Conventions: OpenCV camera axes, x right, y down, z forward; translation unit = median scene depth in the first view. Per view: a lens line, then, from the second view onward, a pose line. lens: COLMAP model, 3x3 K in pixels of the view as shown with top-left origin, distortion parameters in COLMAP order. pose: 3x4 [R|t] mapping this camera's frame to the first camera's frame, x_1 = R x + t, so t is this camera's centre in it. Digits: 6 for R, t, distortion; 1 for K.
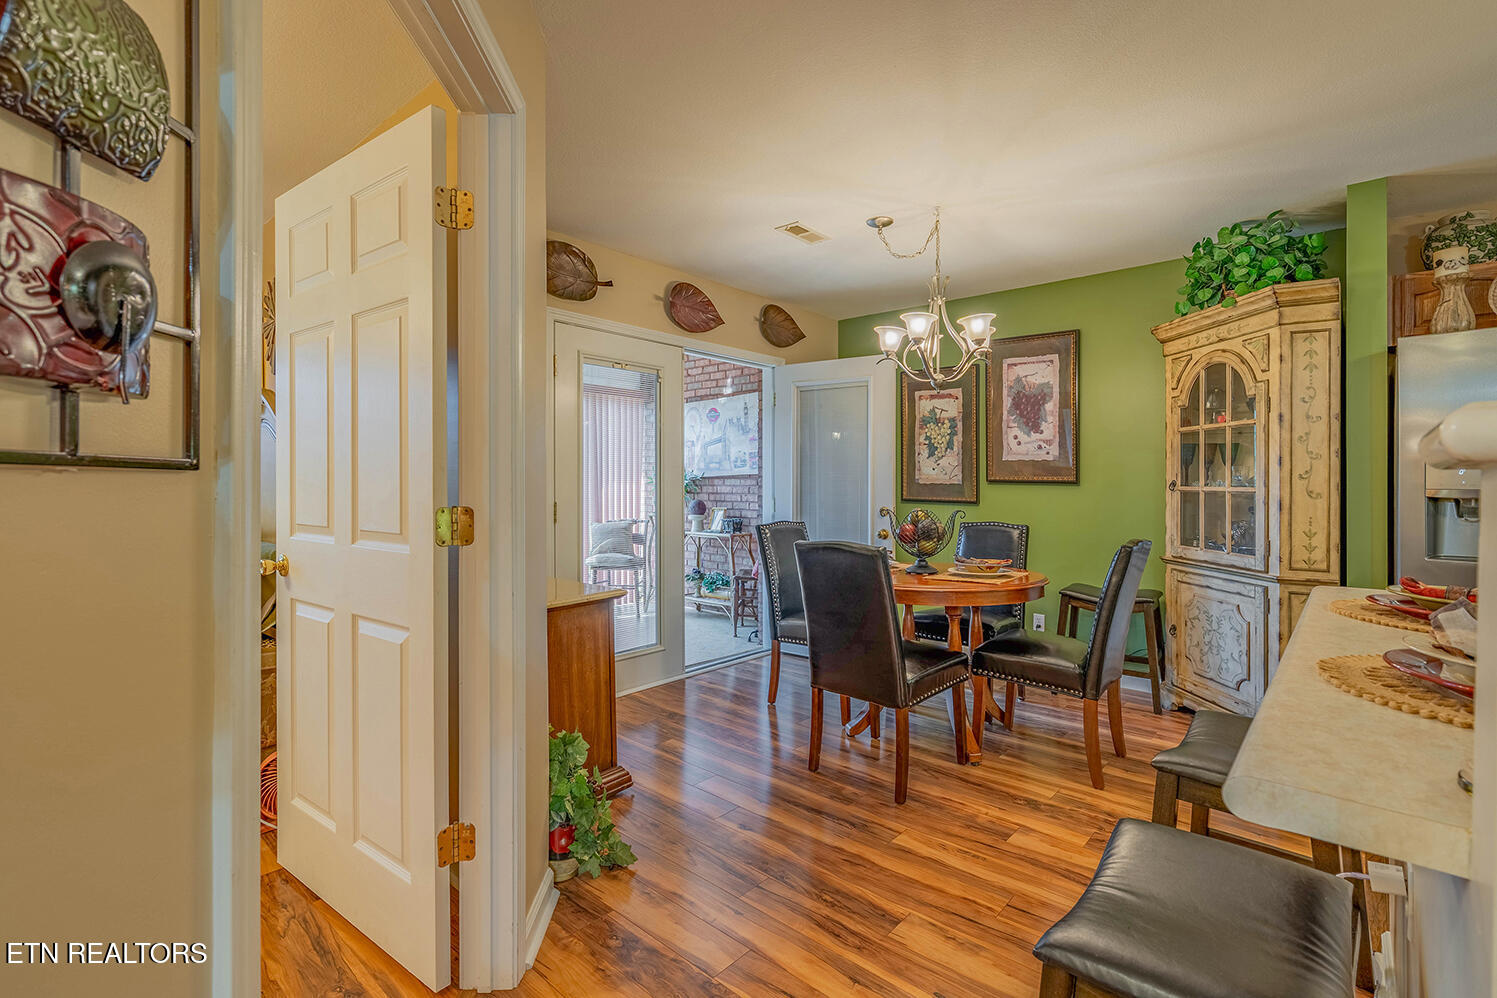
lens RADIAL K [[672.1, 0, 751.5], [0, 672.1, 489.3], [0, 0, 1]] dist [0.010234, 0.000066]
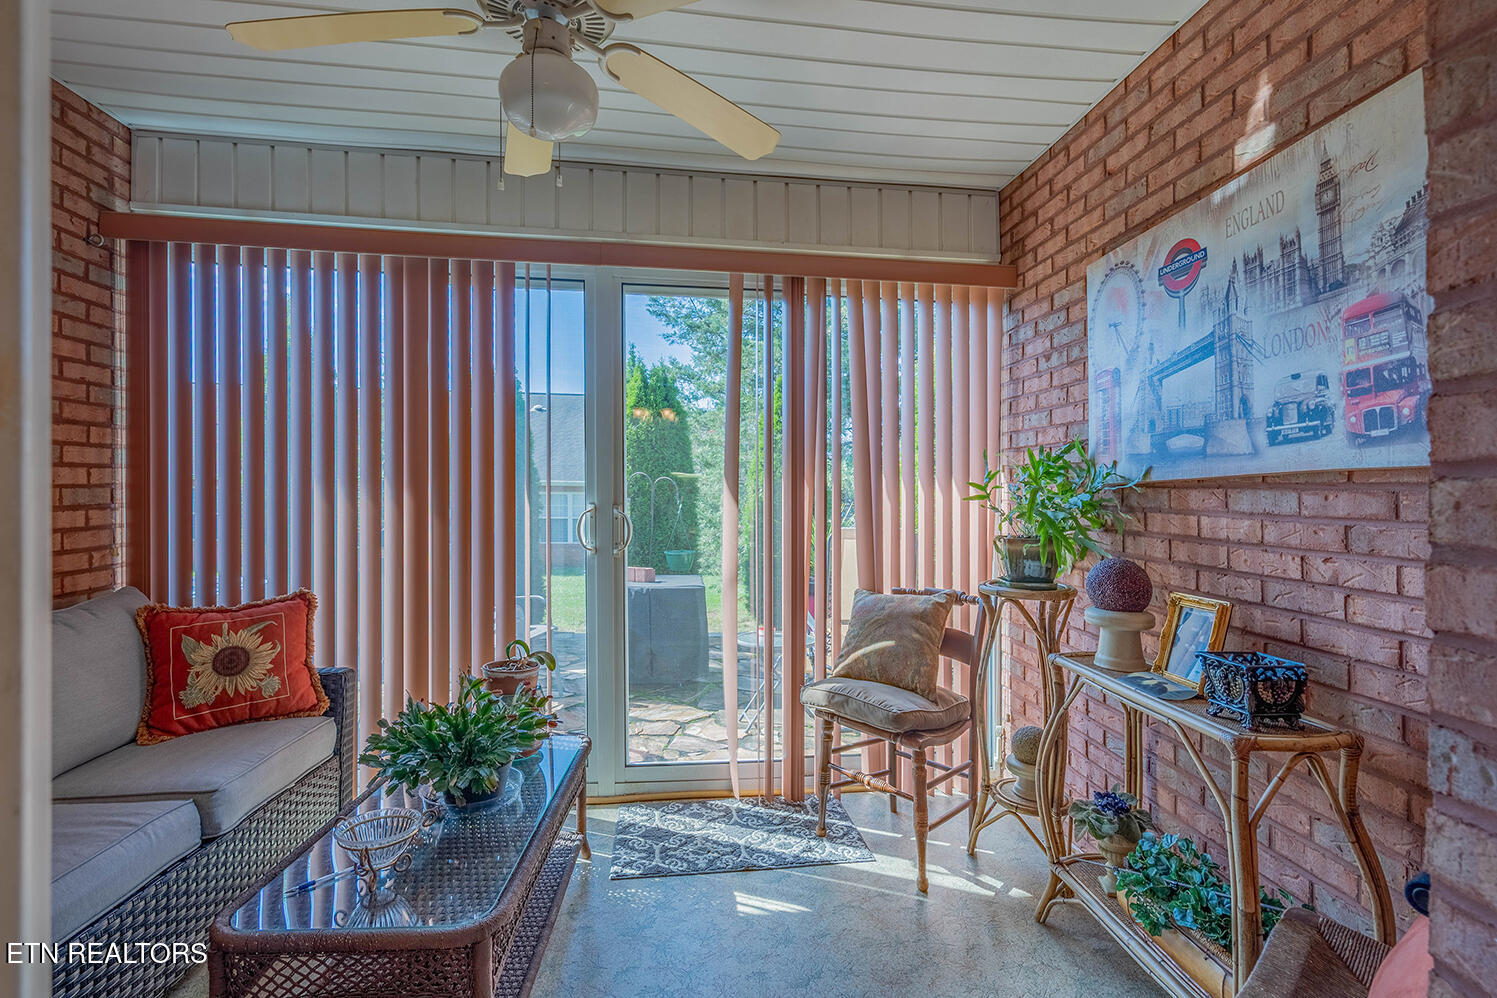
lens RADIAL K [[672.1, 0, 747.8], [0, 672.1, 491.4], [0, 0, 1]] dist [0.010234, 0.000066]
pose [[0.723896, -0.001339, -0.689908, 0.007547], [-0.000310, 0.999997, -0.002267, -0.013957], [0.689909, 0.001855, 0.723893, 0.676323]]
